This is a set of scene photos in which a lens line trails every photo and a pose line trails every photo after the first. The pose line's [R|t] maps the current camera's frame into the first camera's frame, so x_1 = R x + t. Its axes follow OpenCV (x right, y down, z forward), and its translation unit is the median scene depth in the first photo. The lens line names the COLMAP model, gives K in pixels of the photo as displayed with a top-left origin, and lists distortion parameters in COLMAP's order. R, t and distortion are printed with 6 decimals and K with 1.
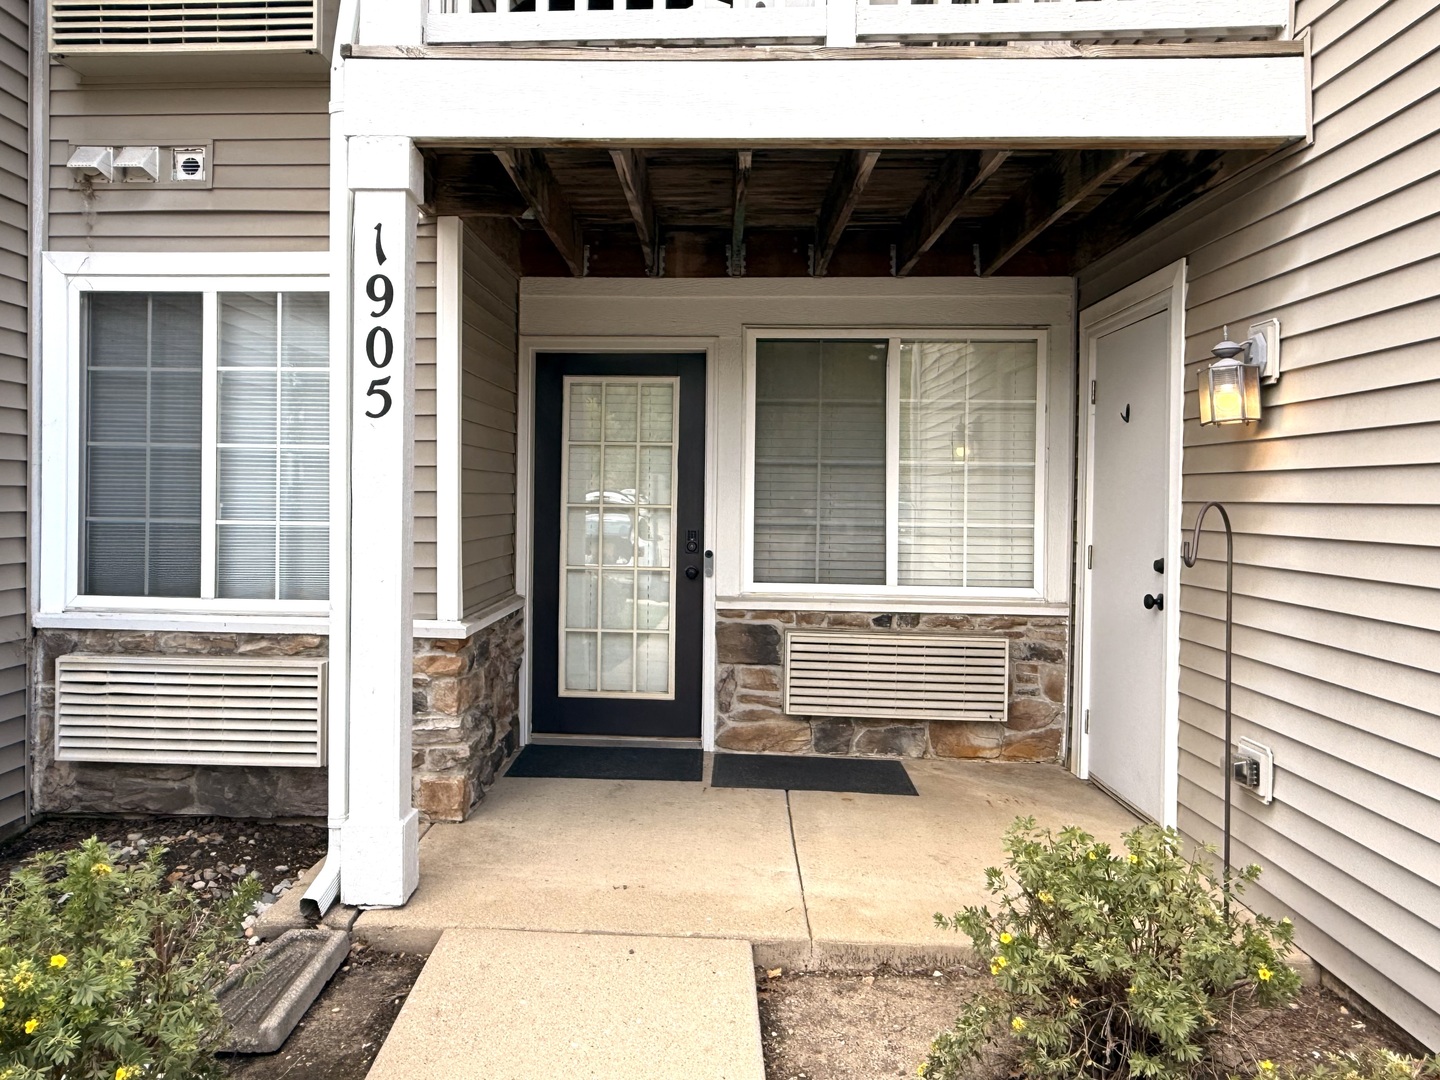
lens RADIAL K [[1052.8, 0, 725.5], [0, 1052.8, 552.8], [0, 0, 1]] dist [-0.001075, -0.009093]
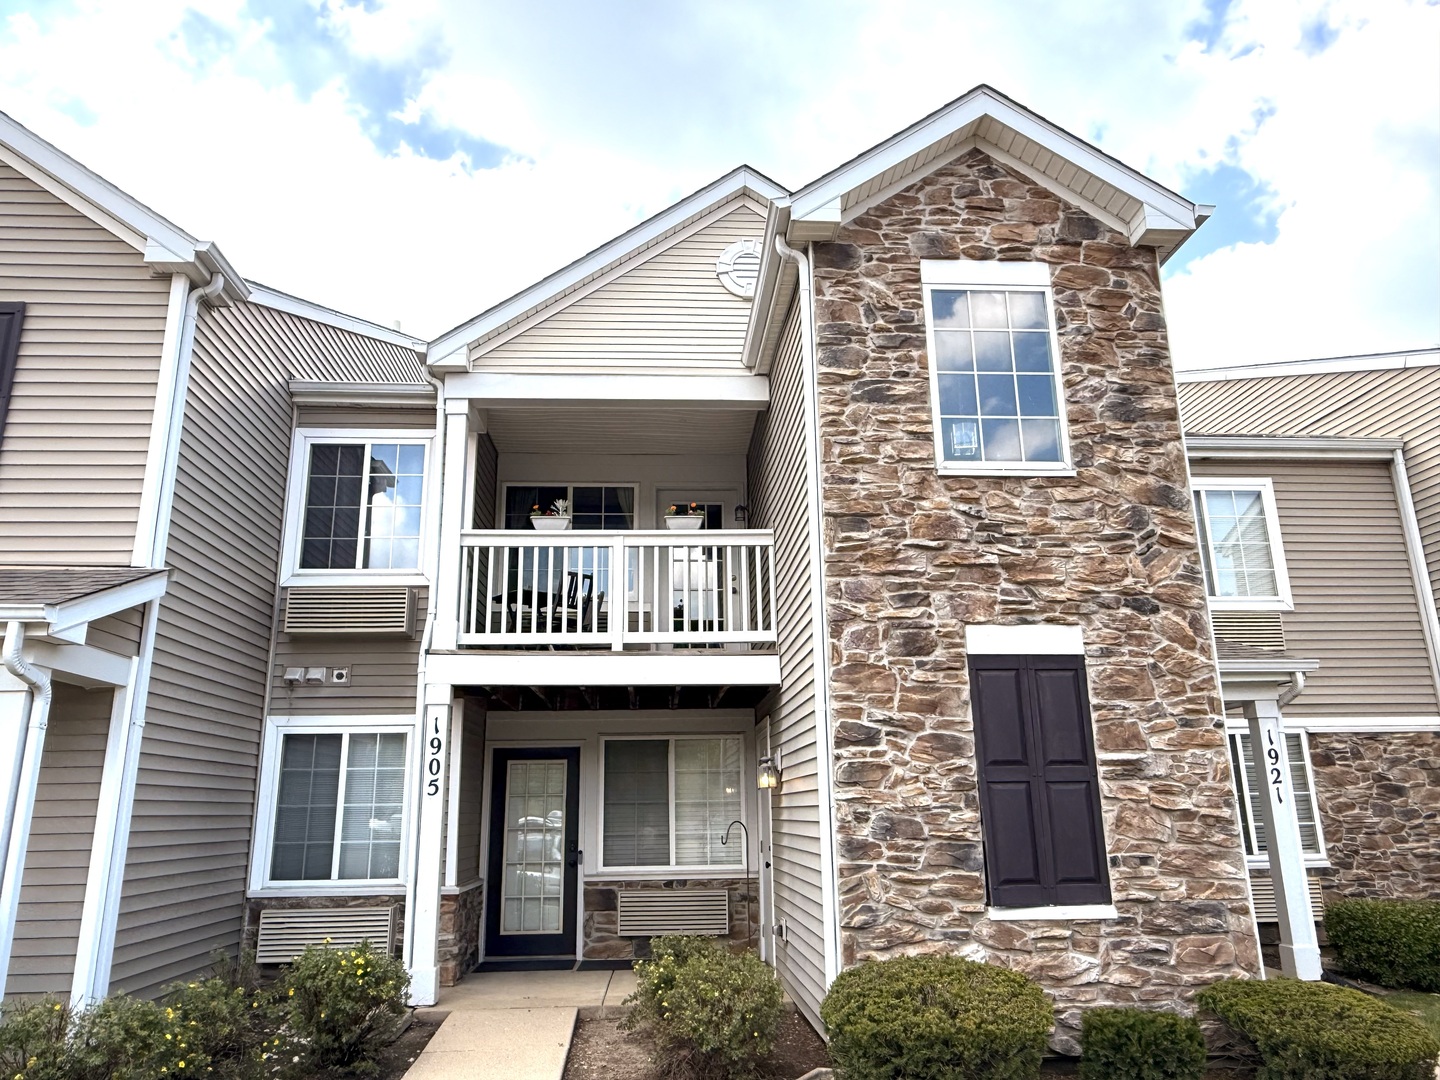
lens RADIAL K [[1052.8, 0, 725.5], [0, 1052.8, 552.8], [0, 0, 1]] dist [-0.001075, -0.009093]
pose [[0.998254, -0.016816, 0.056619, 0.162788], [0.032509, 0.956775, -0.289006, 0.045899], [-0.049312, 0.290342, 0.955651, -1.113440]]
